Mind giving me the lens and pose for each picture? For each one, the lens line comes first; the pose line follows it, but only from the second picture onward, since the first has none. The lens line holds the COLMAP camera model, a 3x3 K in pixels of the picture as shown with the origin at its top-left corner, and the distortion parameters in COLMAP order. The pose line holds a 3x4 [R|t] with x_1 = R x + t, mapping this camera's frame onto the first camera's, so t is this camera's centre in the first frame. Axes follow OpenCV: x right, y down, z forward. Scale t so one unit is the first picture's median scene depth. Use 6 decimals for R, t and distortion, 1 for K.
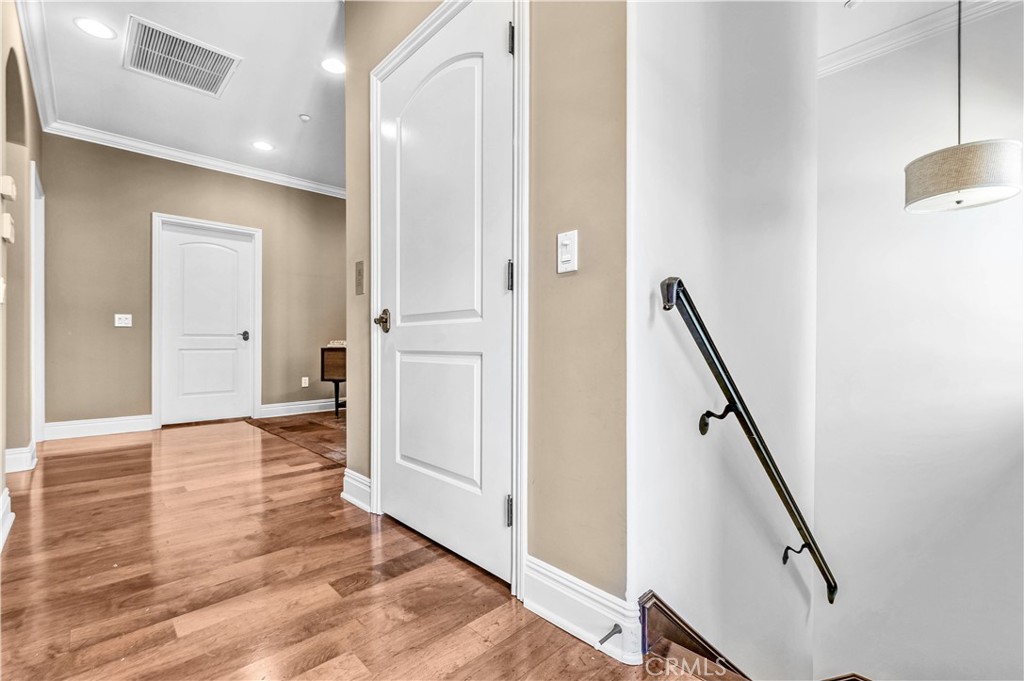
lens RADIAL K [[445.5, 0, 512.2], [0, 445.5, 340.4], [0, 0, 1]] dist [0.000702, 0.000992]
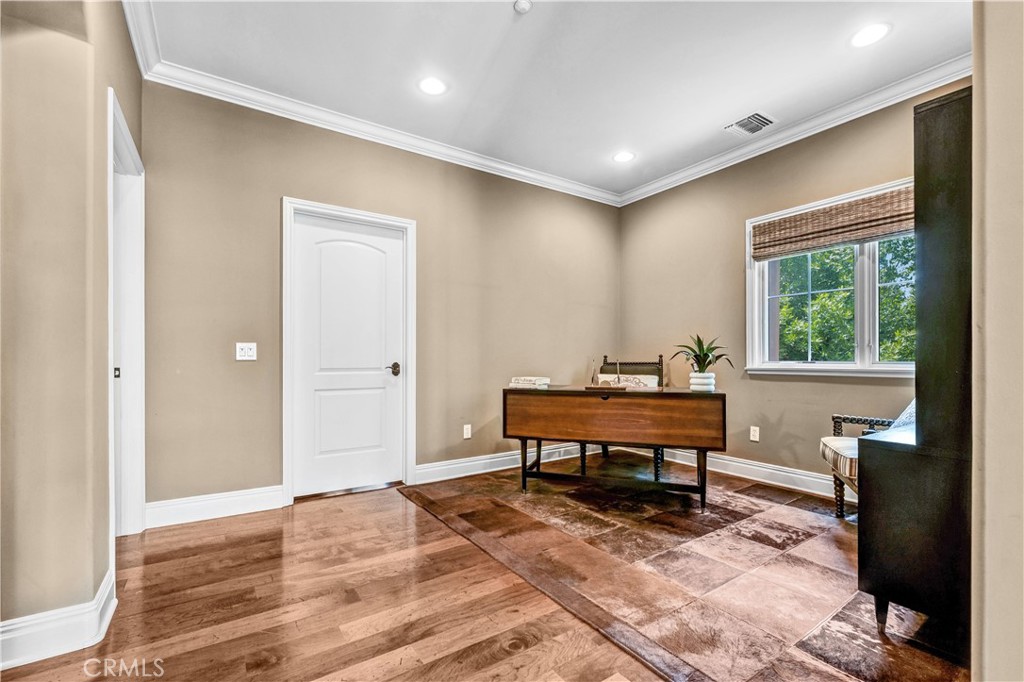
lens RADIAL K [[445.5, 0, 518.3], [0, 445.5, 358.7], [0, 0, 1]] dist [0.000702, 0.000992]
pose [[0.986299, 0.006035, -0.164857, -0.293821], [-0.004194, 0.999925, 0.011511, -0.037659], [0.164914, -0.010662, 0.986250, 0.332810]]
